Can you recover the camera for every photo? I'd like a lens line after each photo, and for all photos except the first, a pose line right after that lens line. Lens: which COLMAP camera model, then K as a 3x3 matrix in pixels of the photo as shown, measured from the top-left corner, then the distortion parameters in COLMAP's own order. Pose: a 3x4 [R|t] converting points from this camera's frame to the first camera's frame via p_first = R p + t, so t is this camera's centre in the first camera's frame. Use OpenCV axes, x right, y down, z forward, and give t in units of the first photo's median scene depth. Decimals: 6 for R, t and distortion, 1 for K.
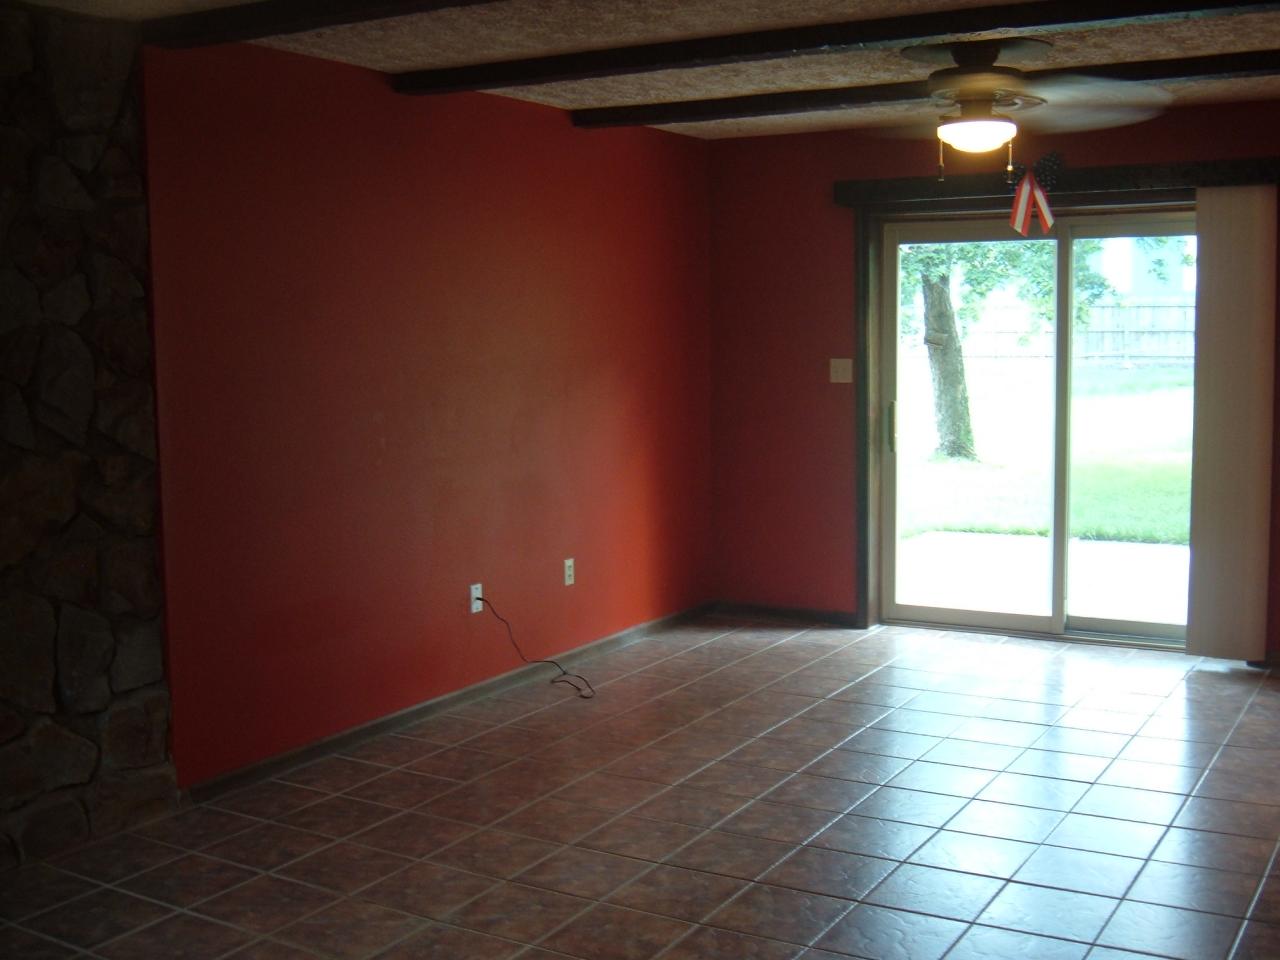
lens RADIAL K [[1528.9, 0, 639.3], [0, 1528.9, 509.9], [0, 0, 1]] dist [0.006255, 0.023248]
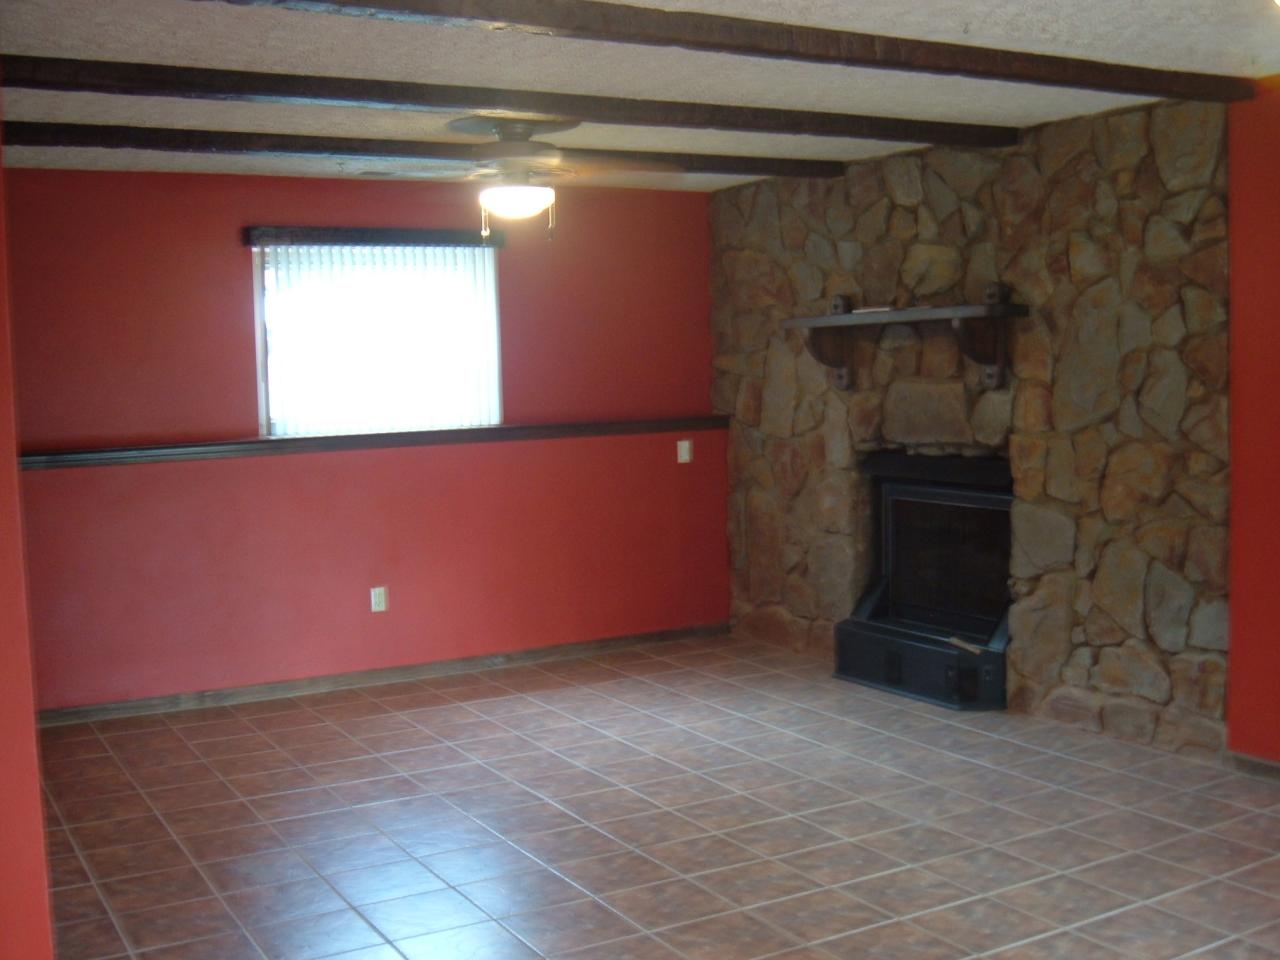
lens RADIAL K [[1385.8, 0, 640.0], [0, 1385.8, 480.0], [0, 0, 1]] dist [-0.009074, -0.015183]
pose [[-0.498201, 0.081169, -0.863254, 0.847928], [-0.076665, 0.987585, 0.137105, -0.132994], [0.863666, 0.134487, -0.485793, 1.178469]]
